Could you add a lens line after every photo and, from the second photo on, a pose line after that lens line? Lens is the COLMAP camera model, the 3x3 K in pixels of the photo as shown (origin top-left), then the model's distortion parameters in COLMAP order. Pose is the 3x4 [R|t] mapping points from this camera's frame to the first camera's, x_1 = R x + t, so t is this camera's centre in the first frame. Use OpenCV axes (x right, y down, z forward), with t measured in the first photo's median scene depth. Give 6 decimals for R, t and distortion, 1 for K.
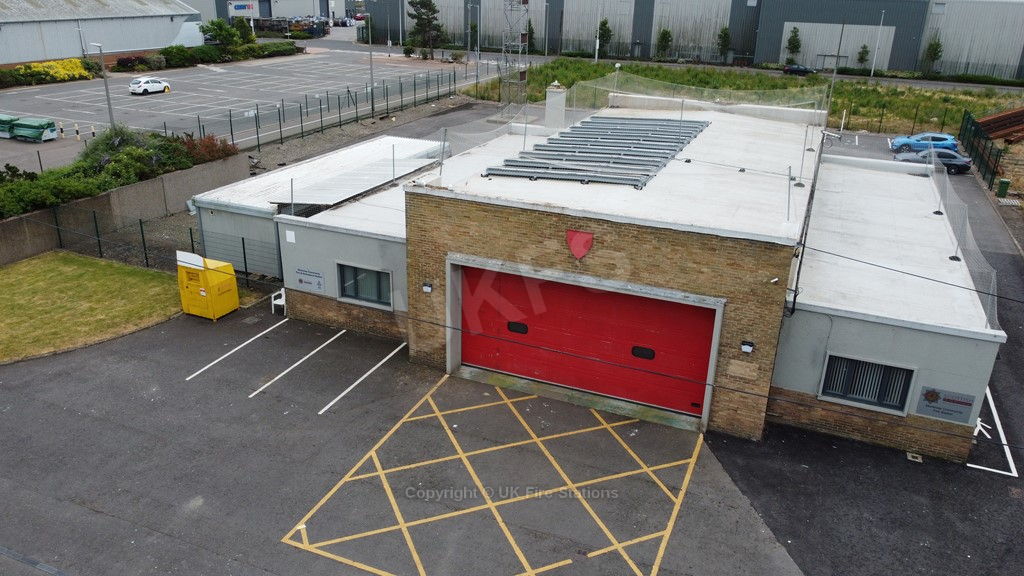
lens RADIAL K [[776.5, 0, 511.2], [0, 776.5, 286.7], [0, 0, 1]] dist [0.007453, -0.009648]
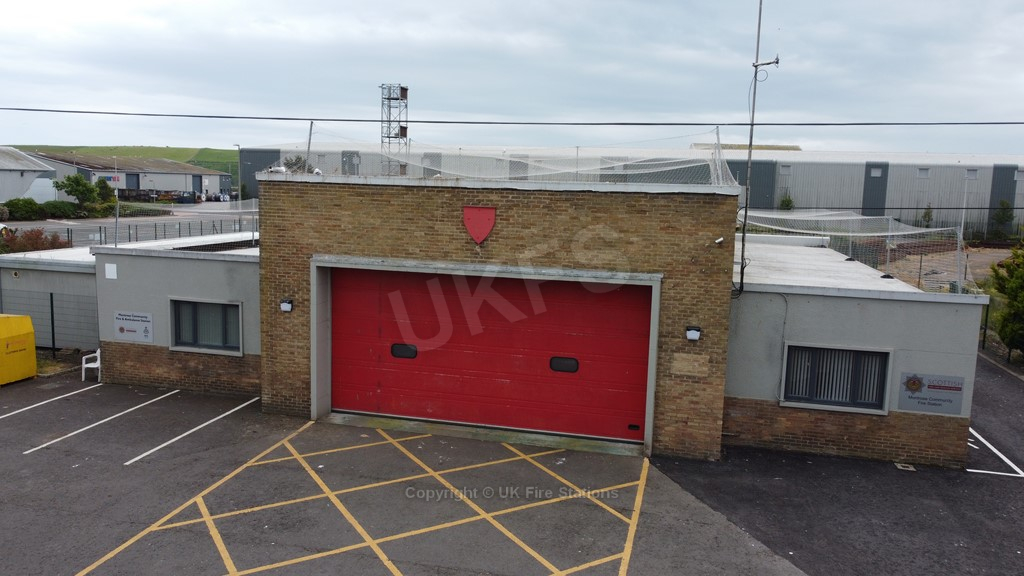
lens RADIAL K [[776.5, 0, 511.7], [0, 776.5, 287.2], [0, 0, 1]] dist [0.007453, -0.009648]
pose [[0.987912, -0.017513, 0.154024, -0.003997], [0.054558, 0.969308, -0.239719, 0.186086], [-0.145099, 0.245224, 0.958547, 0.214145]]
